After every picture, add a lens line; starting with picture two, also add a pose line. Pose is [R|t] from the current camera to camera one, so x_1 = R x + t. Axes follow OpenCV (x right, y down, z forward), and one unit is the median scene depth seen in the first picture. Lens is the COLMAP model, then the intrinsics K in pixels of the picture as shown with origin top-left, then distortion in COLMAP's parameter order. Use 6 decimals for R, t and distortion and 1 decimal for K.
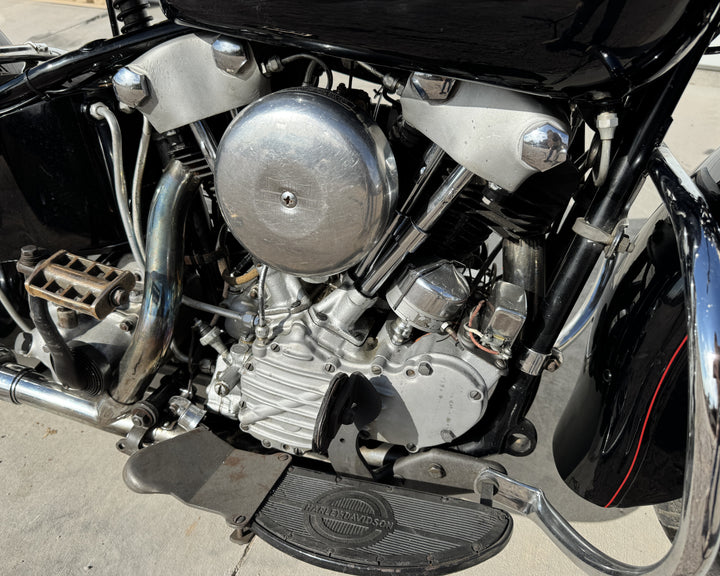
lens RADIAL K [[571.4, 0, 337.2], [0, 571.4, 284.2], [0, 0, 1]] dist [-0.005857, -0.005950]
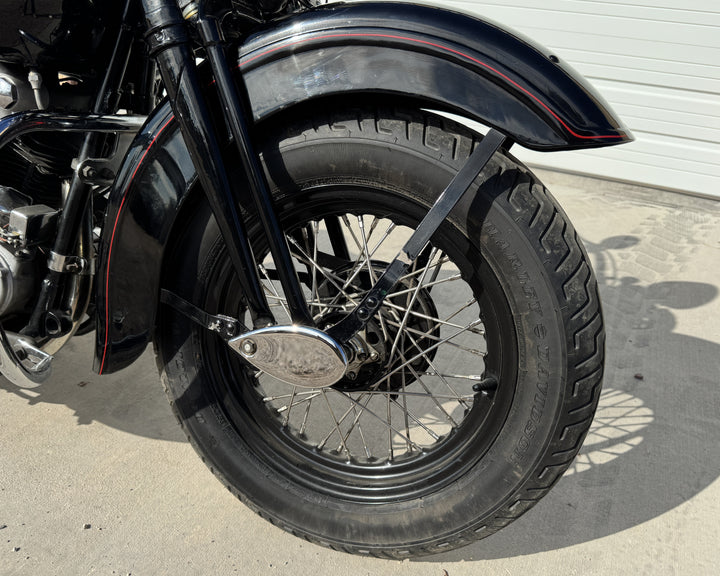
lens RADIAL K [[599.0, 0, 331.6], [0, 599.0, 307.5], [0, 0, 1]] dist [0.093832, -0.157227]
pose [[0.996300, 0.081048, -0.028578, 1.061117], [-0.084618, 0.983235, -0.161520, 0.425883], [0.015008, 0.163341, 0.986456, -0.443769]]
